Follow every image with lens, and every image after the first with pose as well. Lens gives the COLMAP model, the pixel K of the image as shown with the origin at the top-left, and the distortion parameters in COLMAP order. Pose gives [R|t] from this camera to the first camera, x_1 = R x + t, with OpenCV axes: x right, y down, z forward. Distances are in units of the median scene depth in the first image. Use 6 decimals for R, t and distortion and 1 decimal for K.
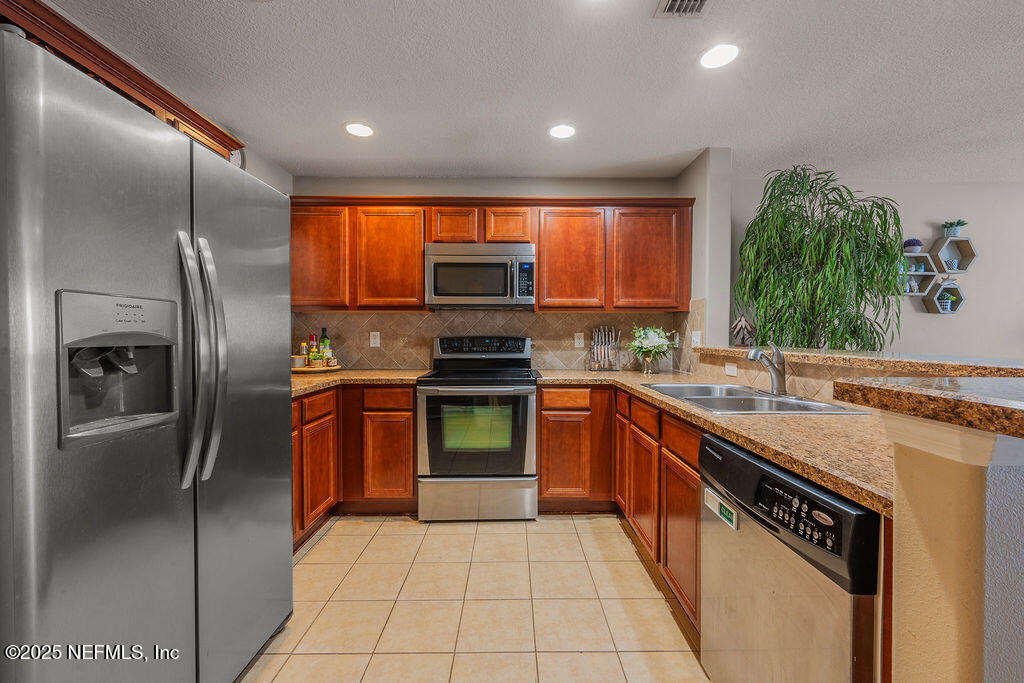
lens RADIAL K [[404.2, 0, 517.9], [0, 404.2, 342.7], [0, 0, 1]] dist [0.004073, -0.000229]
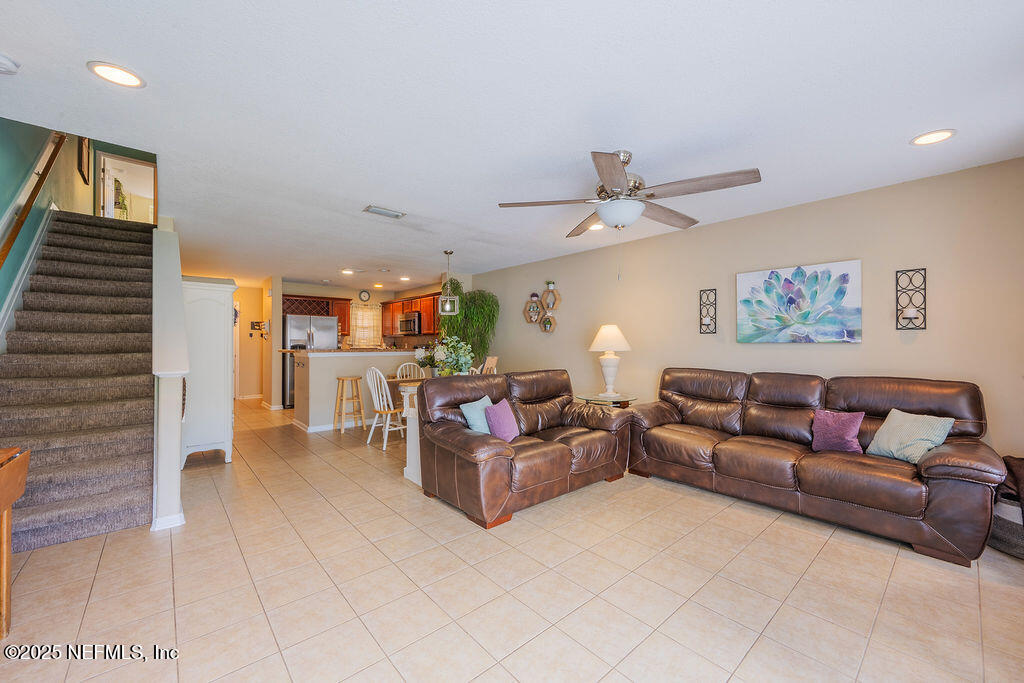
lens RADIAL K [[404.2, 0, 515.6], [0, 404.2, 344.0], [0, 0, 1]] dist [0.004073, -0.000229]
pose [[0.645278, -0.002014, -0.763945, 2.536750], [-0.015148, 0.999766, -0.015431, 0.010650], [0.763797, 0.021530, 0.645097, -0.290980]]
